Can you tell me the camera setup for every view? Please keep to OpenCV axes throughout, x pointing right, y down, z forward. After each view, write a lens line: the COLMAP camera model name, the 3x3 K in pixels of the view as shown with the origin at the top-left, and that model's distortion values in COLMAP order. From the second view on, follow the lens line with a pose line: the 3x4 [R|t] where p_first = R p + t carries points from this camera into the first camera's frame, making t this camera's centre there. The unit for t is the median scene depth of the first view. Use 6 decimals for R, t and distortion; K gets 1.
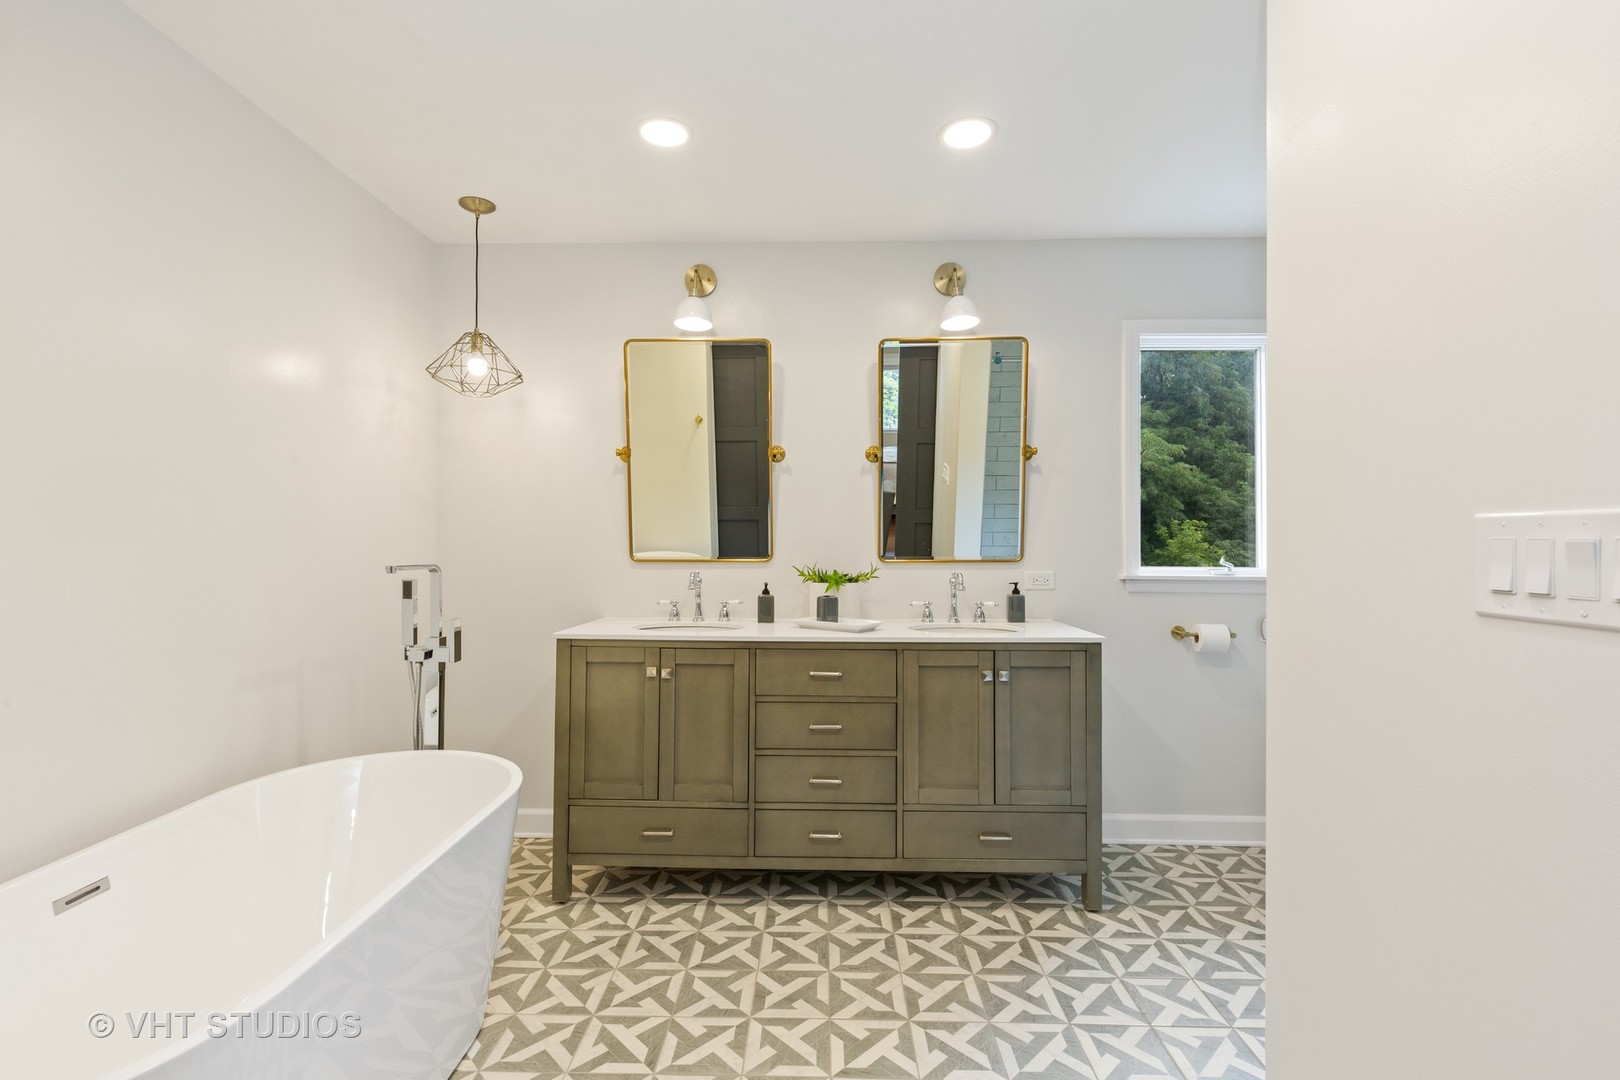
lens RADIAL K [[733.7, 0, 798.7], [0, 733.7, 536.4], [0, 0, 1]] dist [0.006218, -0.000458]
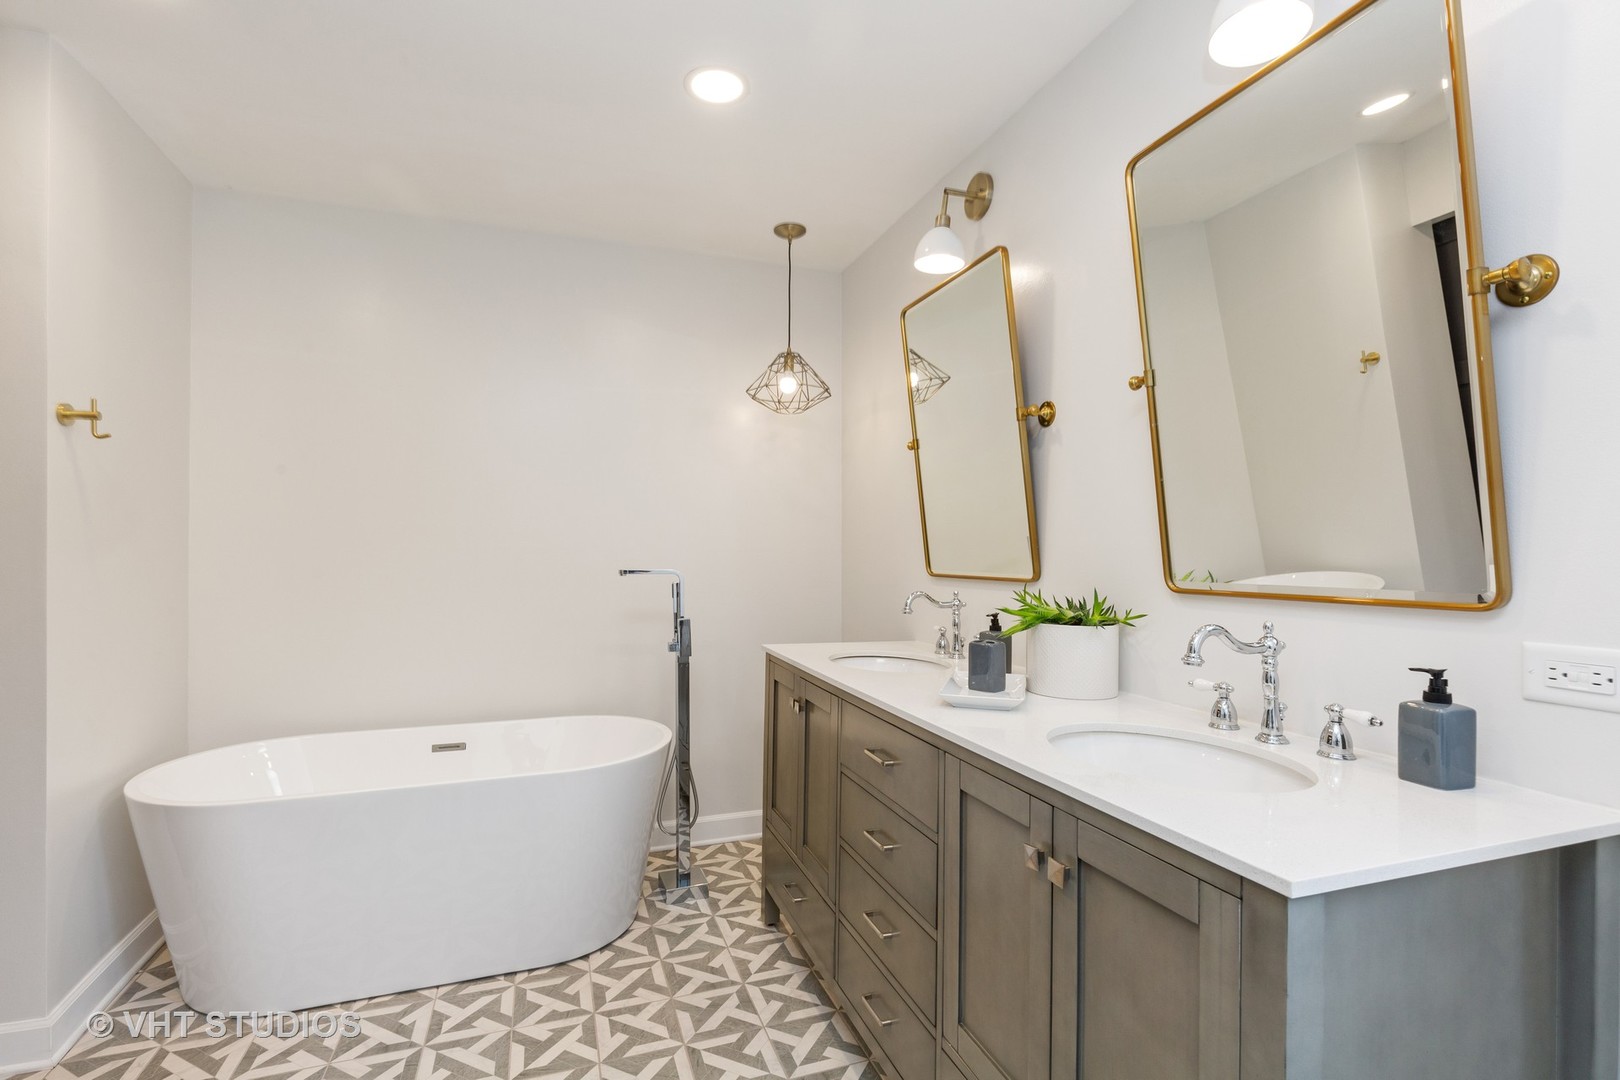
lens RADIAL K [[733.7, 0, 801.4], [0, 733.7, 553.9], [0, 0, 1]] dist [0.006218, -0.000458]
pose [[0.349881, -0.000574, -0.936794, 0.609345], [0.004204, 0.999991, 0.000957, 0.007943], [0.936785, -0.004273, 0.349880, 0.709969]]
